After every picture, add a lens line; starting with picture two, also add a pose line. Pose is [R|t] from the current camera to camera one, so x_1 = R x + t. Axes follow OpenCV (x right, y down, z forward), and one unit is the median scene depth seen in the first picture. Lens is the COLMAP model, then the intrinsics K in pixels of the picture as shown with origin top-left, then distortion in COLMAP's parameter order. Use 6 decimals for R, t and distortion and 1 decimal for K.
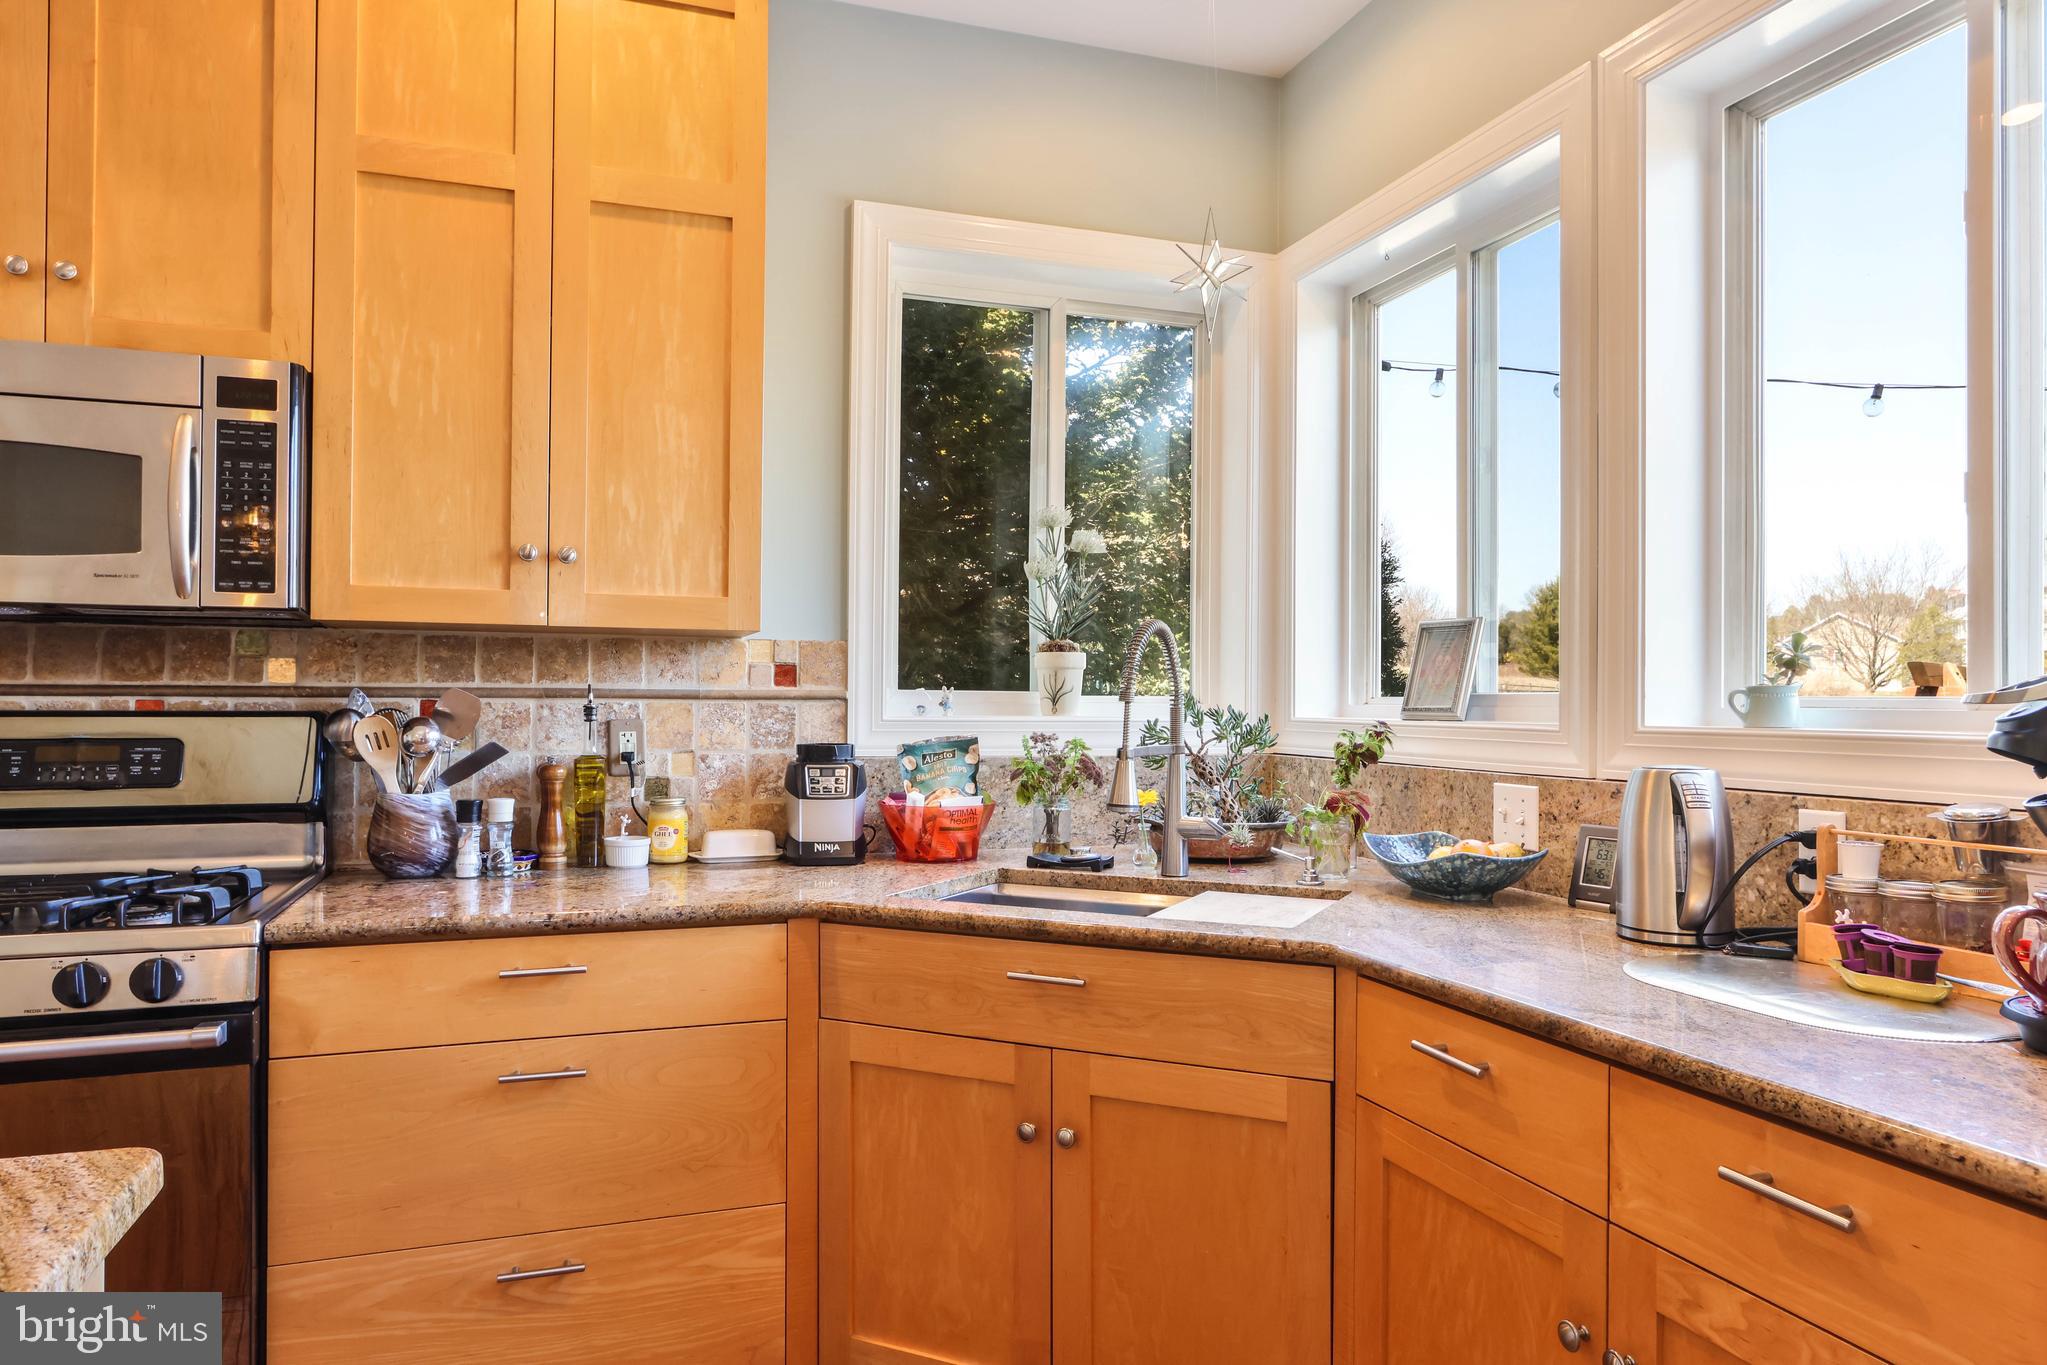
lens RADIAL K [[1367.5, 0, 1026.1], [0, 1367.5, 687.8], [0, 0, 1]] dist [-0.006435, 0.013390]
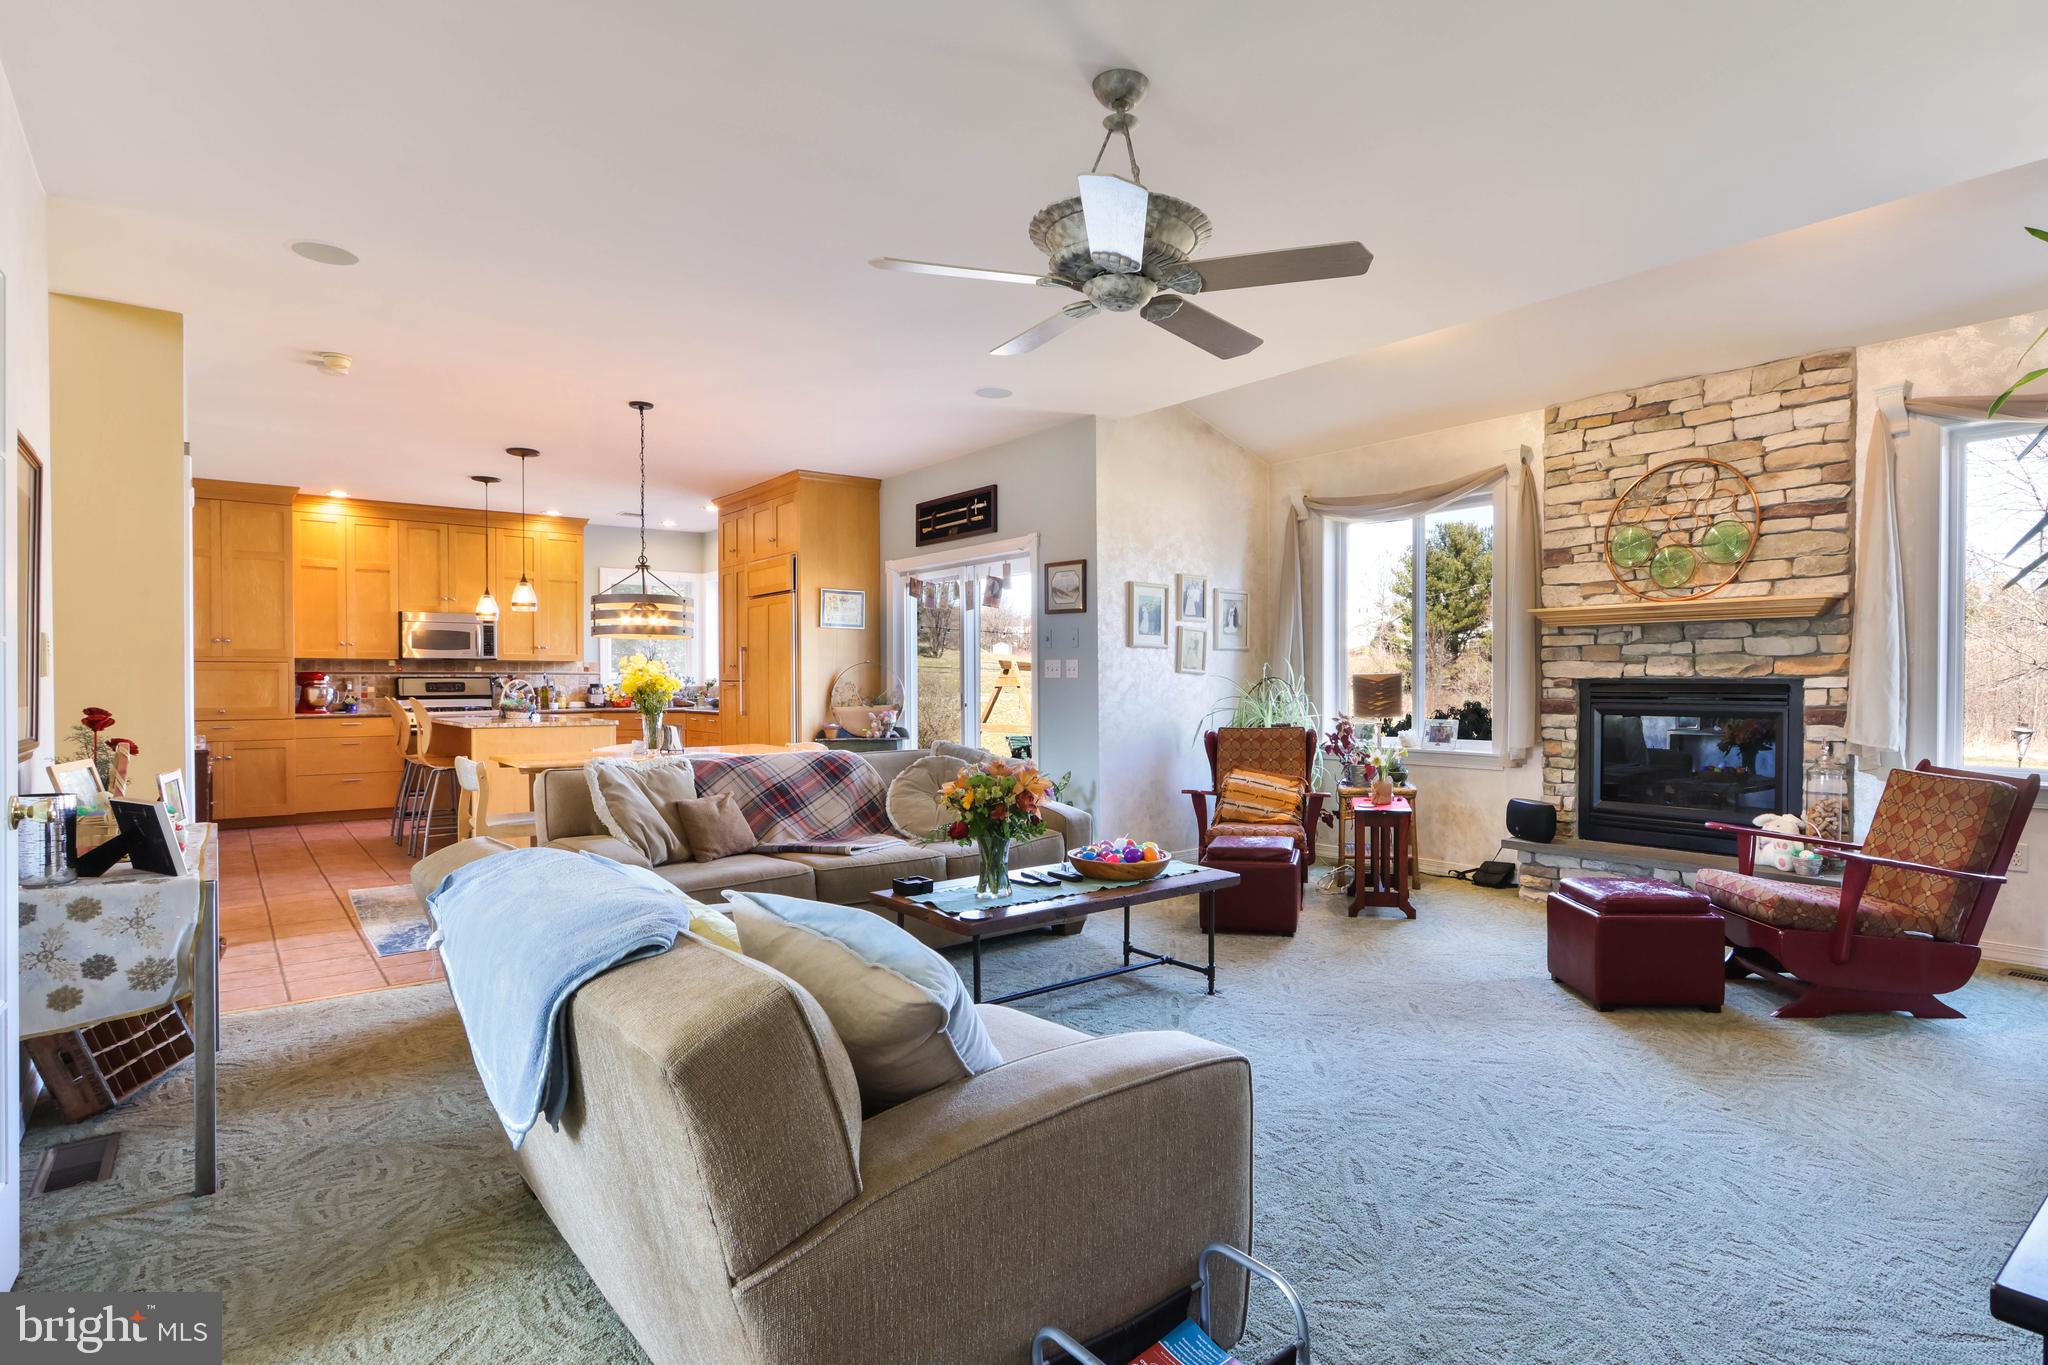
lens RADIAL K [[988.4, 0, 1044.9], [0, 988.4, 693.2], [0, 0, 1]] dist [0.002604, -0.000502]
pose [[0.938133, -0.011644, 0.346079, 0.150072], [0.003025, 0.999672, 0.025435, -0.011332], [-0.346261, -0.022814, 0.937861, -3.195905]]
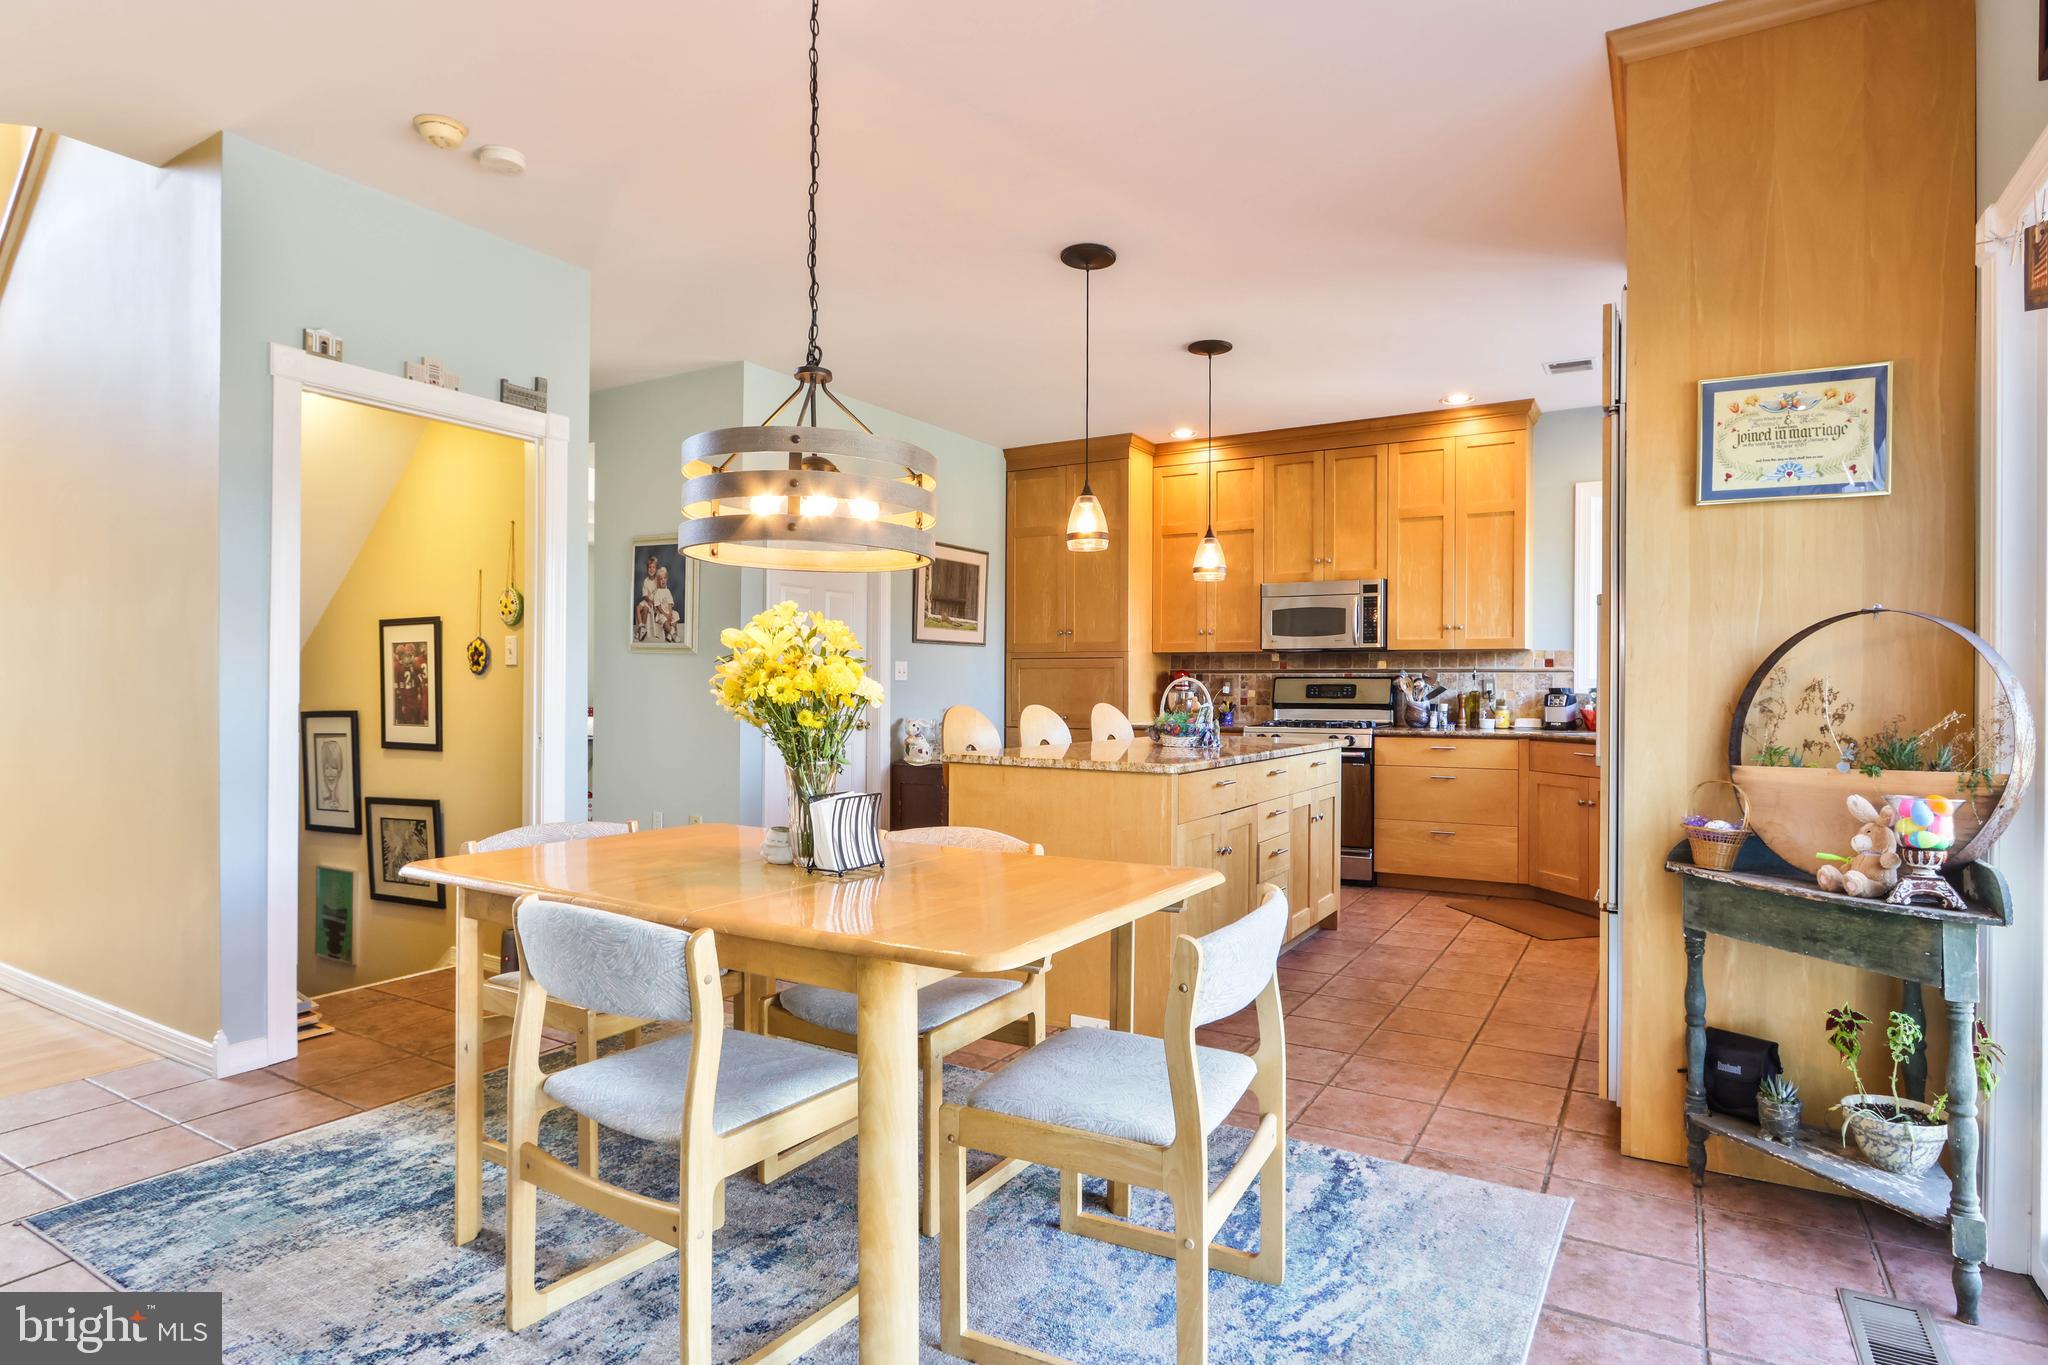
lens RADIAL K [[1051.3, 0, 1069.7], [0, 1051.3, 707.4], [0, 0, 1]] dist [-0.015926, 0.003138]
pose [[0.673812, 0.011581, -0.738812, 0.849289], [0.009421, 0.999661, 0.024262, 0.022360], [0.738843, -0.023308, 0.673474, -1.313036]]
